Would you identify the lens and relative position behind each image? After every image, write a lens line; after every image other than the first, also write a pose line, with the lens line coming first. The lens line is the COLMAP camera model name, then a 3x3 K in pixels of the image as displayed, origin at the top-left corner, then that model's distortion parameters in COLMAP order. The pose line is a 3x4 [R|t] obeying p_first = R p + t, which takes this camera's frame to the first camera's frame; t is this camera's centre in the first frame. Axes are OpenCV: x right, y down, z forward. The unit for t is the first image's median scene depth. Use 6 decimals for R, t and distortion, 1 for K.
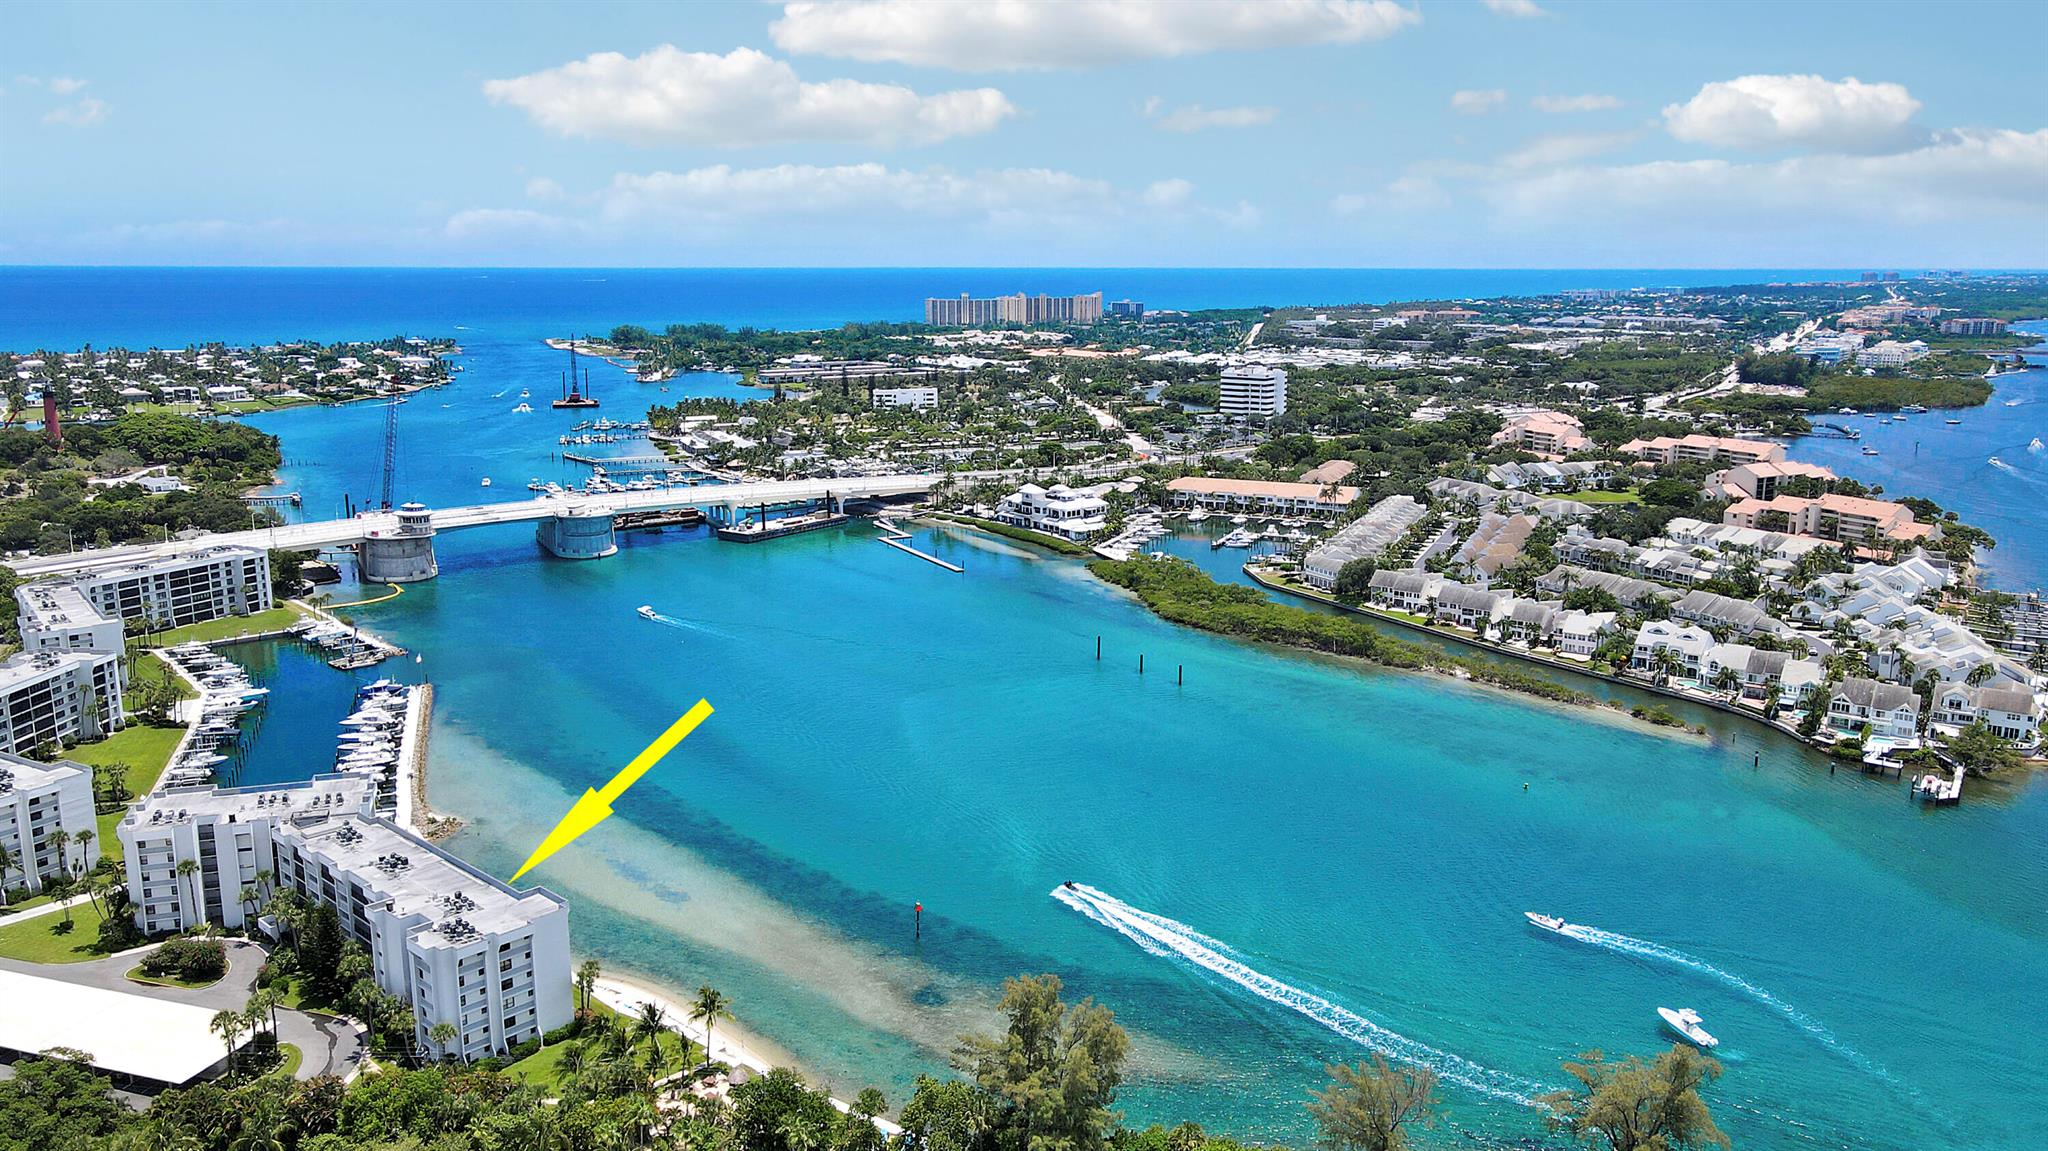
lens RADIAL K [[1526.5, 0, 1026.7], [0, 1526.5, 572.5], [0, 0, 1]] dist [-0.005370, 0.023984]
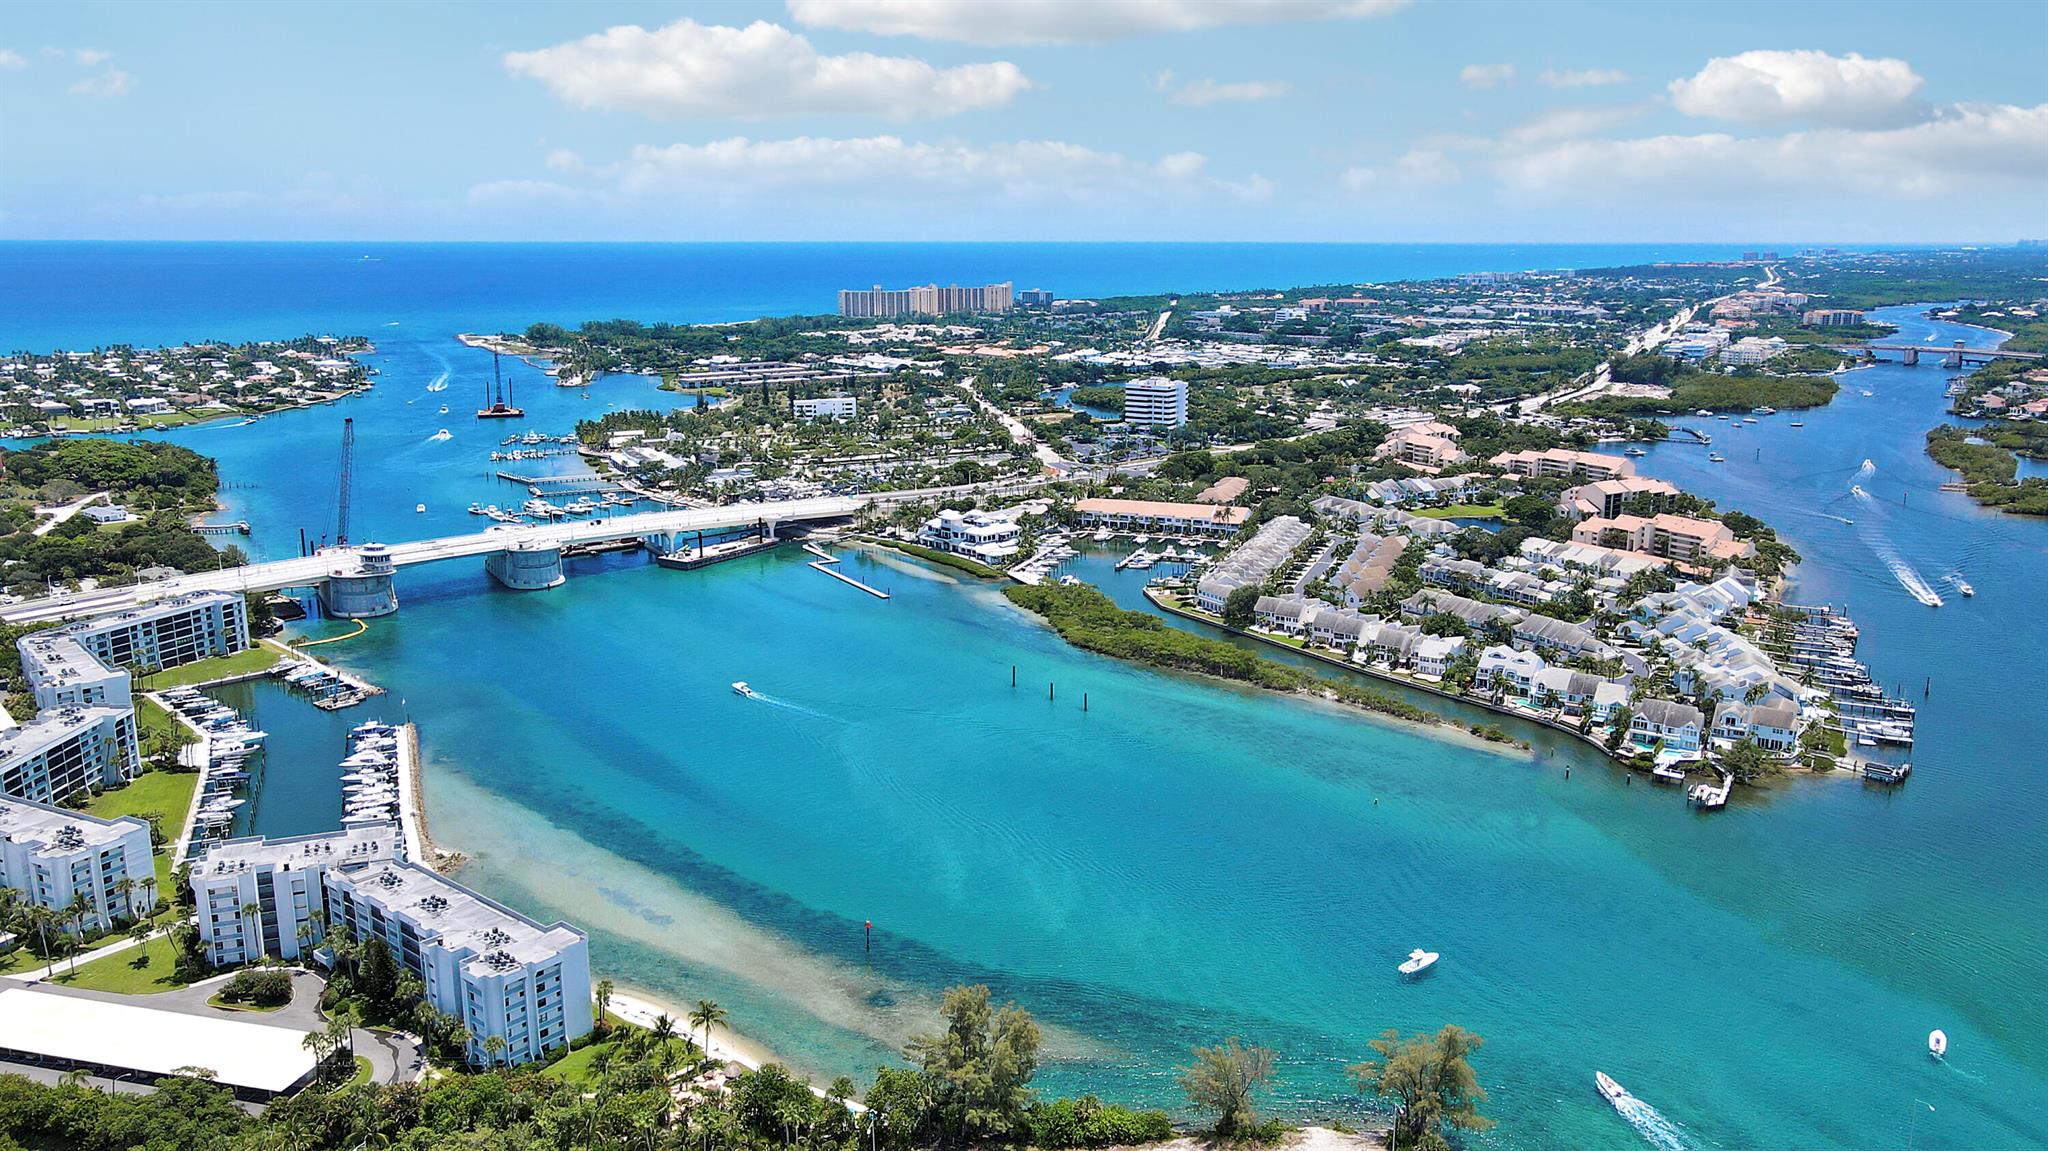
lens RADIAL K [[1526.5, 0, 1040.4], [0, 1526.5, 570.4], [0, 0, 1]] dist [-0.005370, 0.023984]
pose [[0.997776, -0.012153, 0.065541, -0.004944], [0.011112, 0.999807, 0.016228, -0.037377], [-0.065726, -0.015464, 0.997718, -0.099549]]
